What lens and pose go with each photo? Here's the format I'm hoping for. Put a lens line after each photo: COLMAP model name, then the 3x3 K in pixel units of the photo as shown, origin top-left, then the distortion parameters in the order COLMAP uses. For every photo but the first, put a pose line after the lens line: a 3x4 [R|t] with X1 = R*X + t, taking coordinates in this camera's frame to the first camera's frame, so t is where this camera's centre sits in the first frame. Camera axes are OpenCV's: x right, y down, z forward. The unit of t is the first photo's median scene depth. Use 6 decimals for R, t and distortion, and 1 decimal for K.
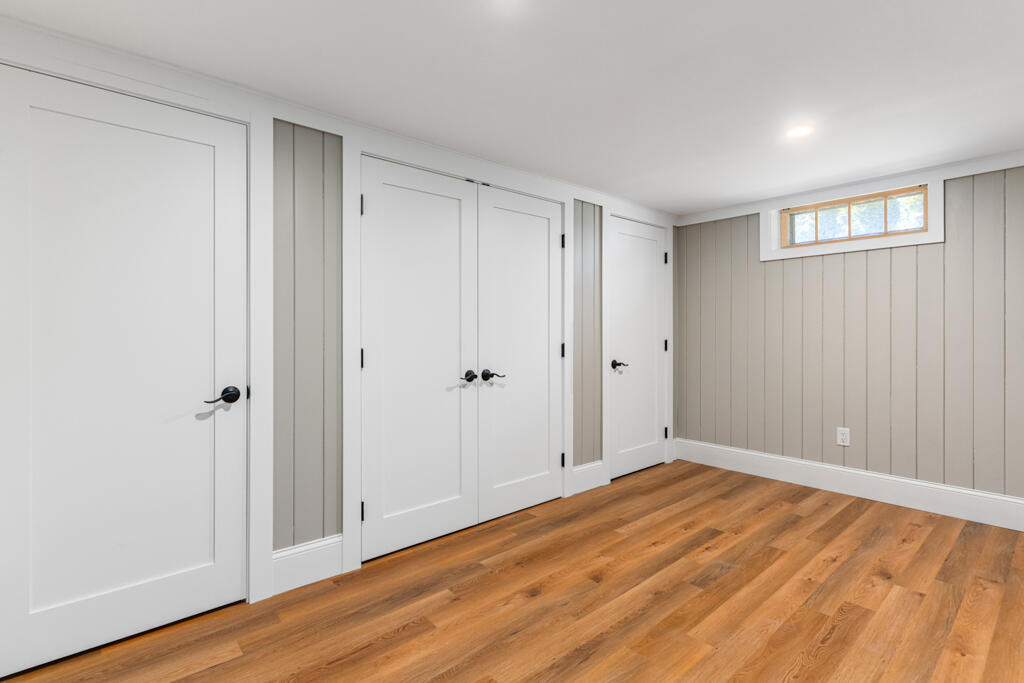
lens RADIAL K [[493.7, 0, 510.7], [0, 493.7, 334.0], [0, 0, 1]] dist [0.007954, 0.001288]
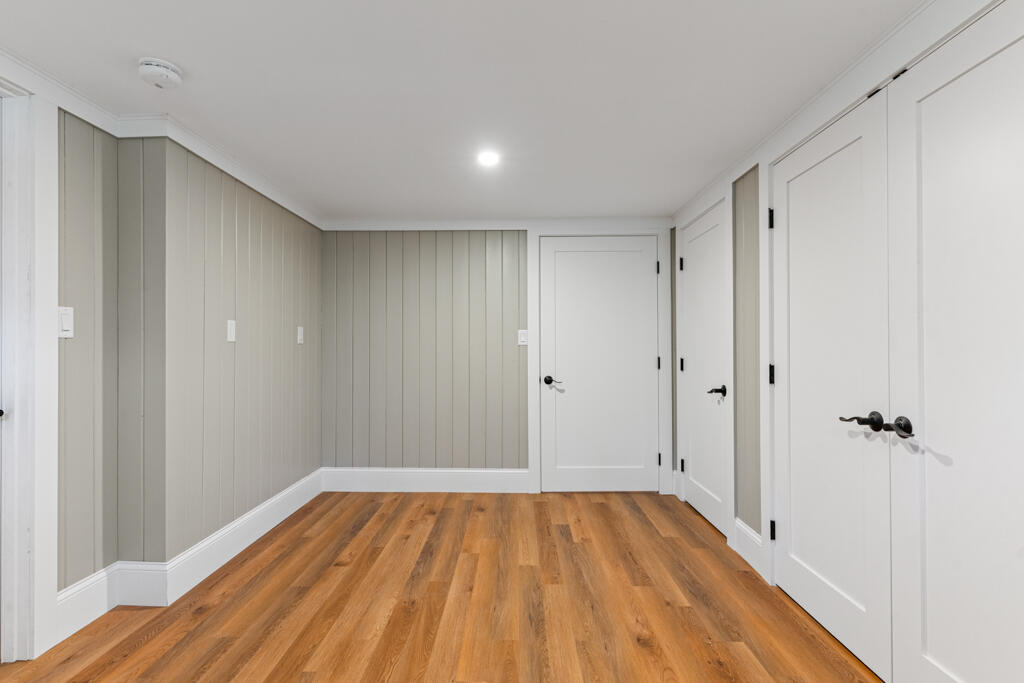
lens RADIAL K [[493.7, 0, 511.8], [0, 493.7, 344.2], [0, 0, 1]] dist [0.007954, 0.001288]
pose [[-0.670254, -0.004154, -0.742120, 0.913735], [-0.002227, 0.999991, -0.003586, -0.005173], [0.742128, -0.000751, -0.670258, 1.502883]]
